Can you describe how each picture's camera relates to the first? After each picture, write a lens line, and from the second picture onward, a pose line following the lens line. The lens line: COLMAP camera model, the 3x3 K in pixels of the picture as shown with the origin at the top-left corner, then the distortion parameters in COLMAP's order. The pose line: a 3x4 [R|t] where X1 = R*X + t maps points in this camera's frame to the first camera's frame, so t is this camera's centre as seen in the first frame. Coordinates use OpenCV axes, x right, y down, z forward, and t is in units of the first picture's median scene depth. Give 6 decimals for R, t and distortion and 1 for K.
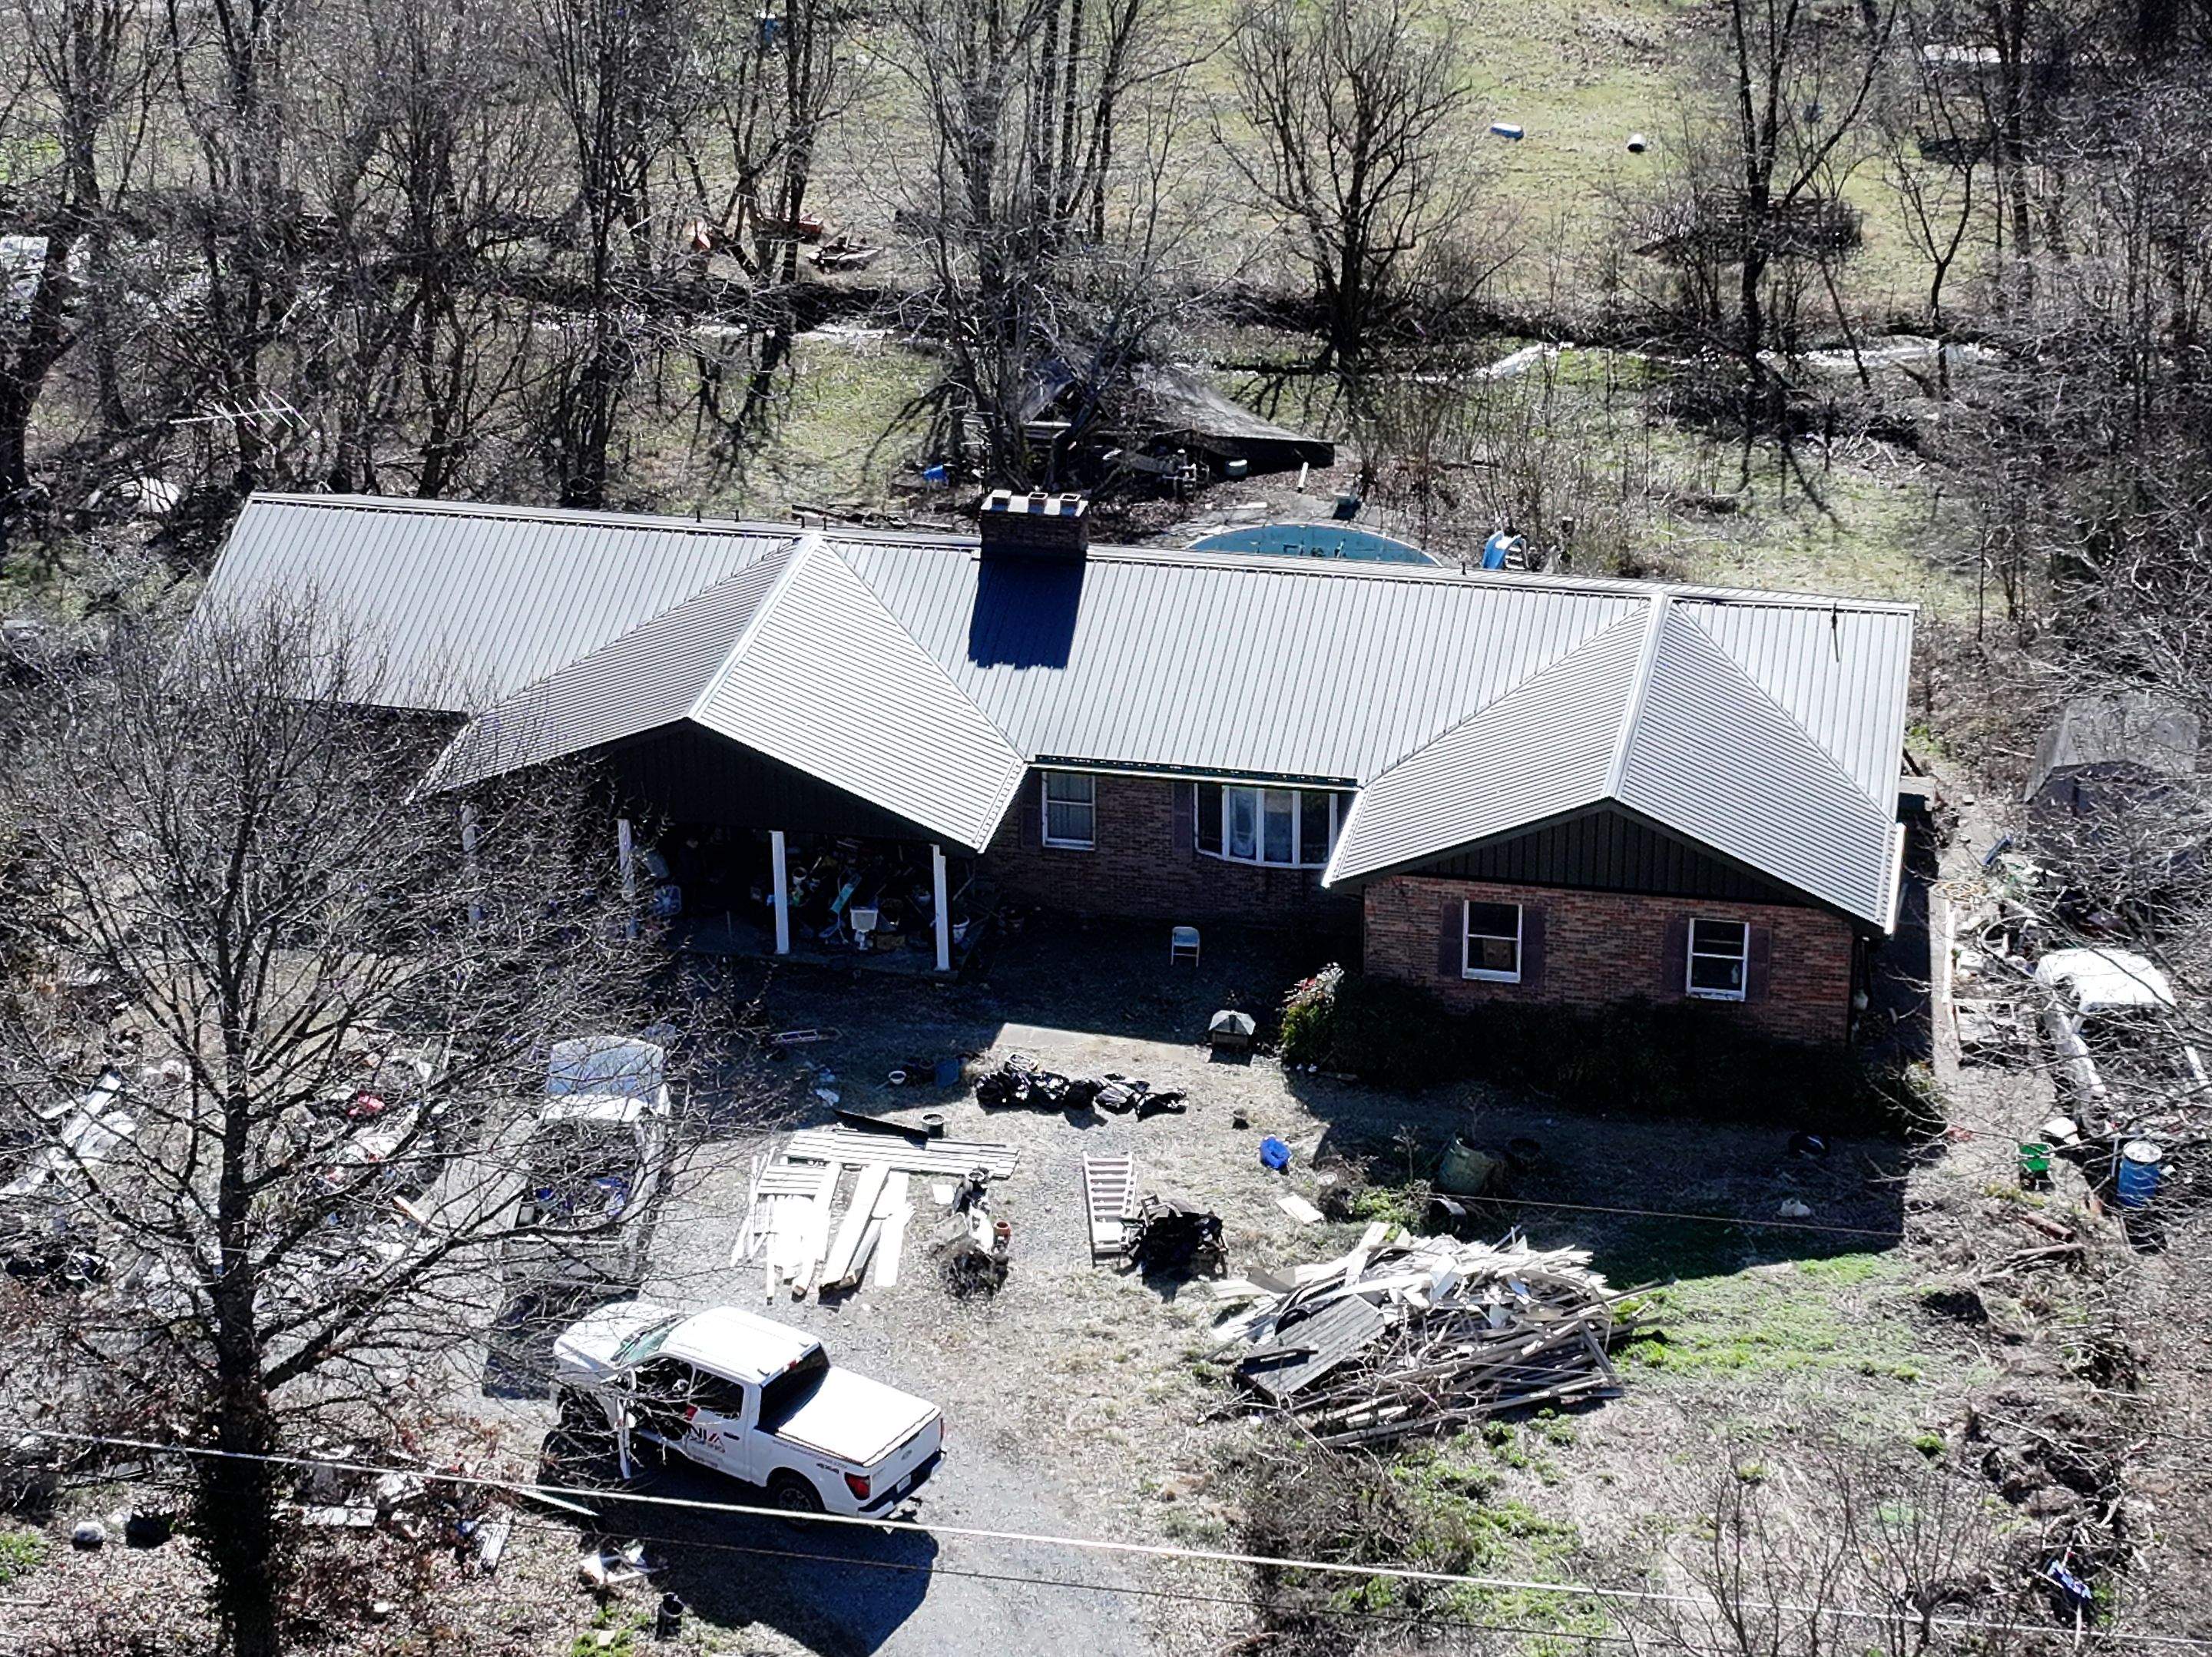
lens RADIAL K [[4551.8, 0, 1106.0], [0, 4551.8, 828.5], [0, 0, 1]] dist [0.007889, -0.020161]
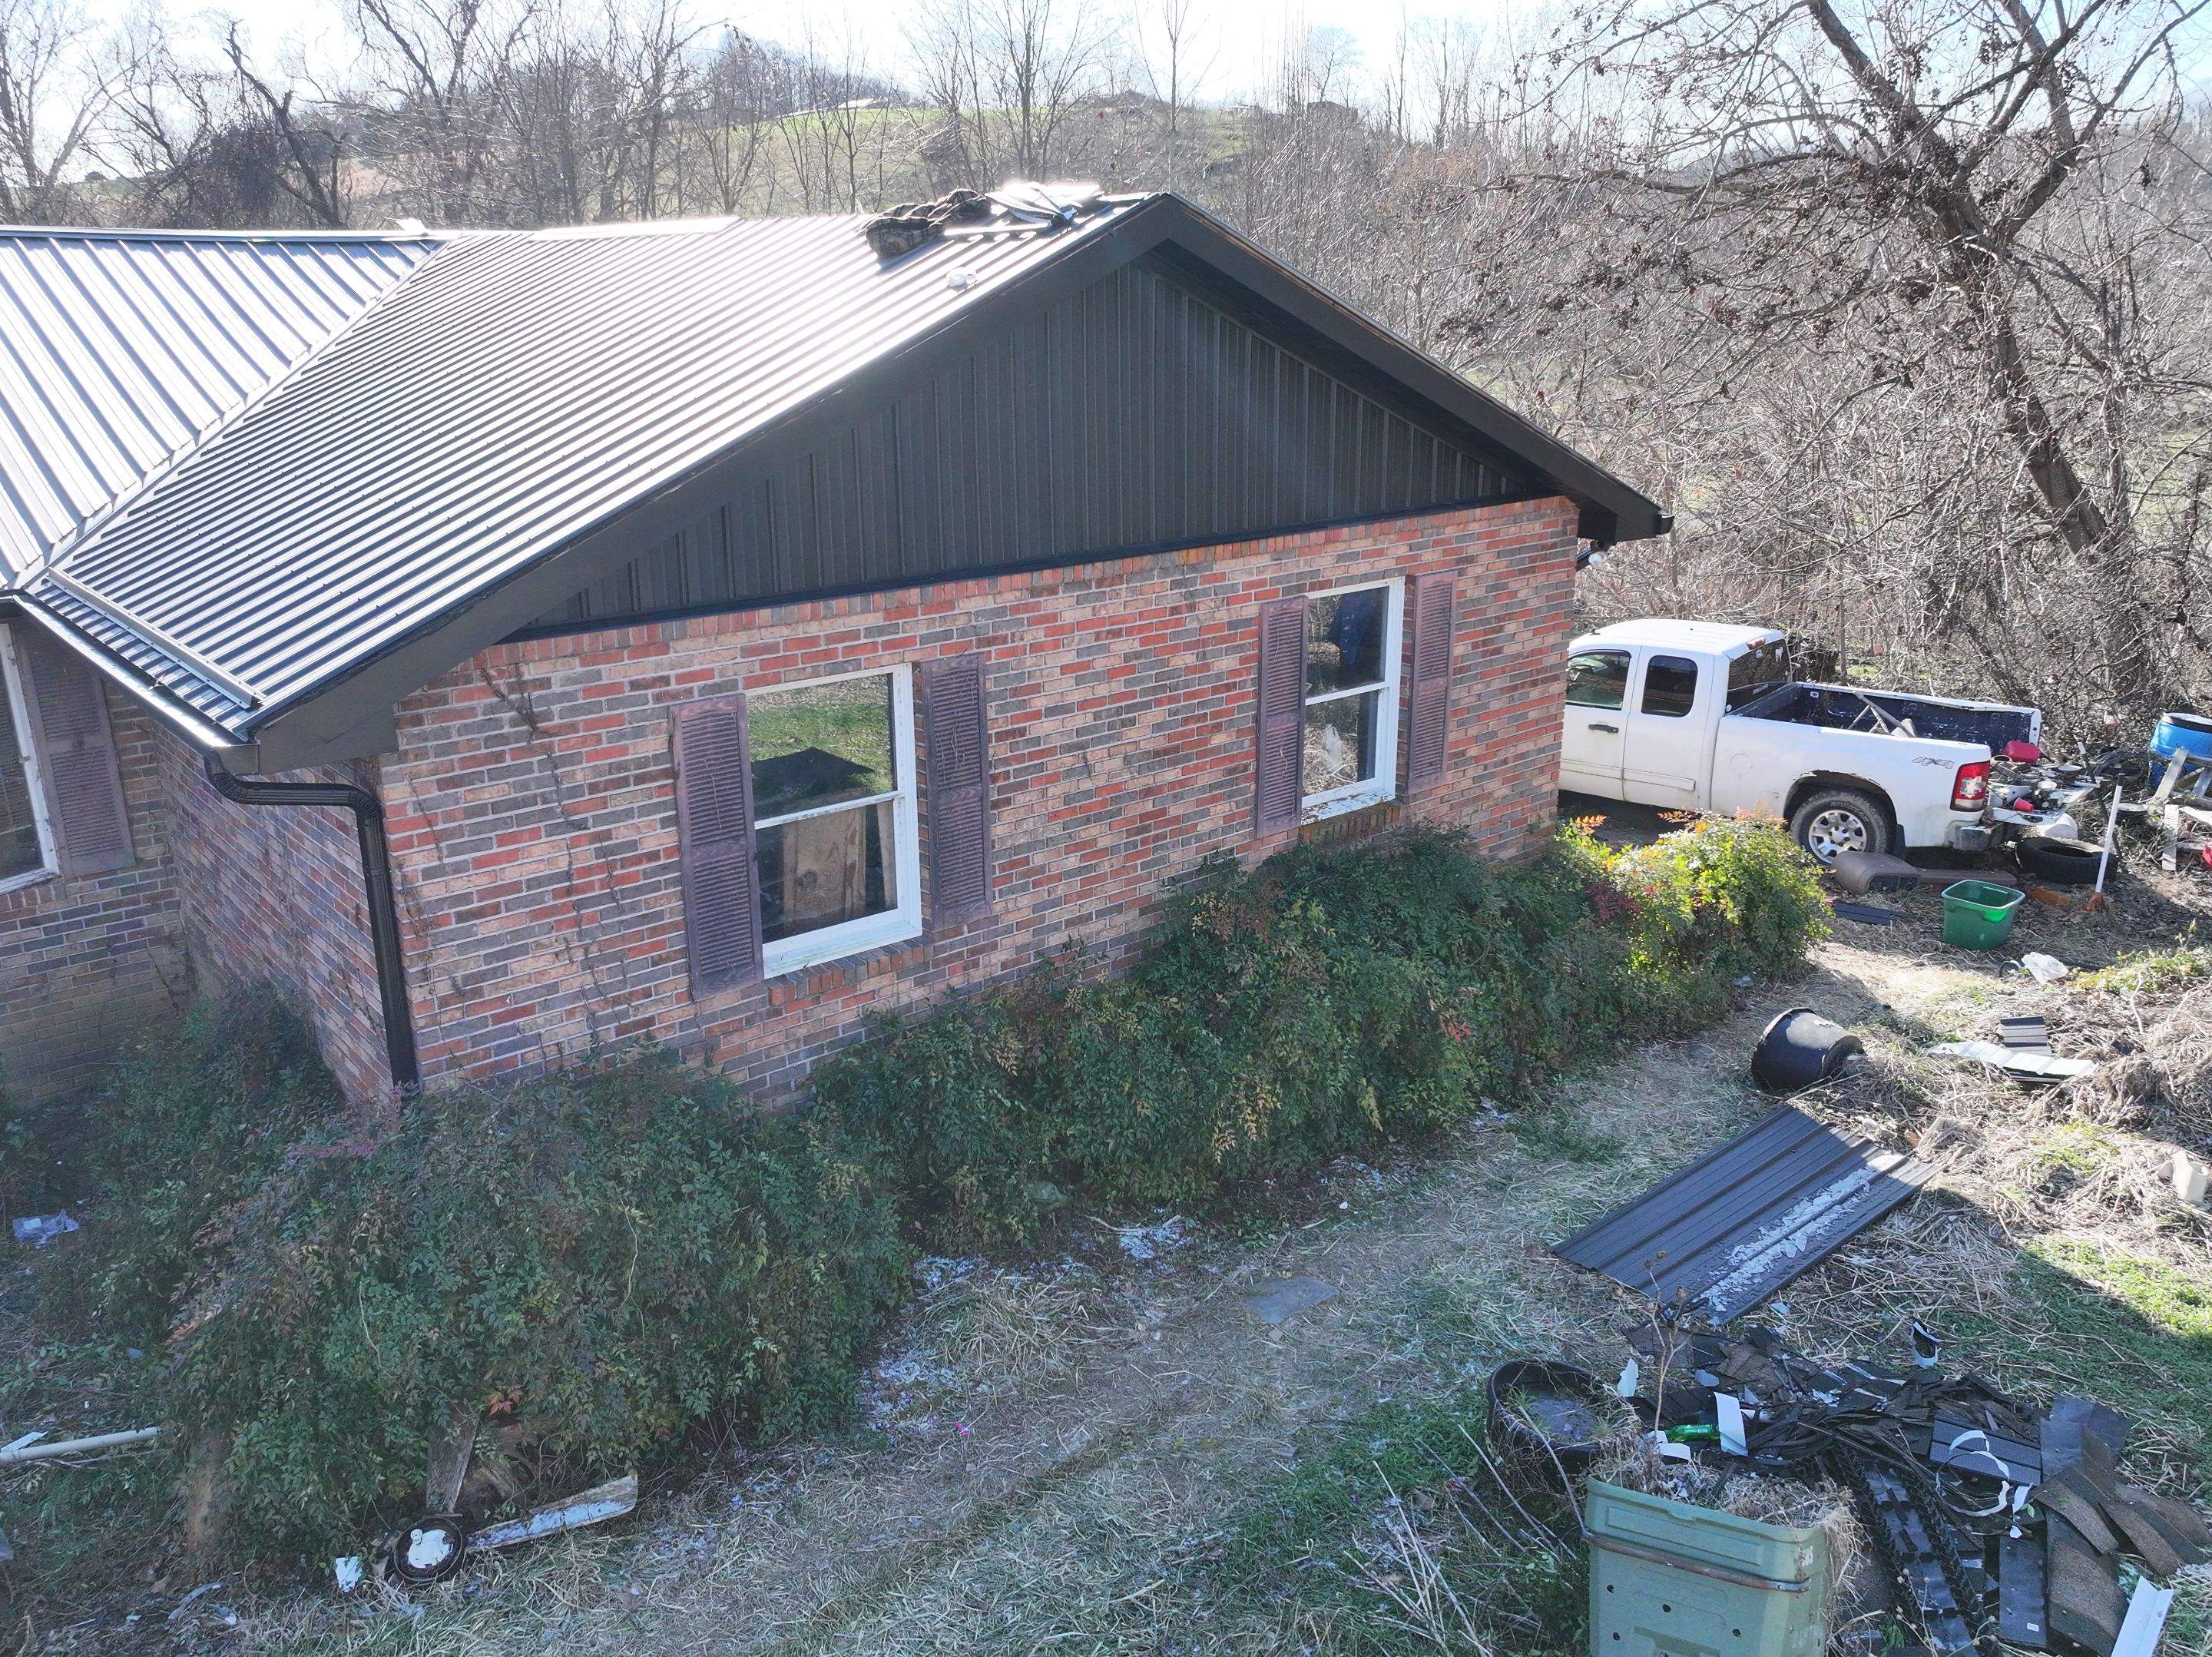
lens RADIAL K [[1749.7, 0, 1106.0], [0, 1749.7, 828.5], [0, 0, 1]] dist [0.011797, -0.012123]
pose [[0.614589, -0.234888, 0.753066, 0.009656], [0.328885, 0.944011, 0.026037, 0.028256], [-0.717018, 0.231670, 0.657430, 0.918249]]
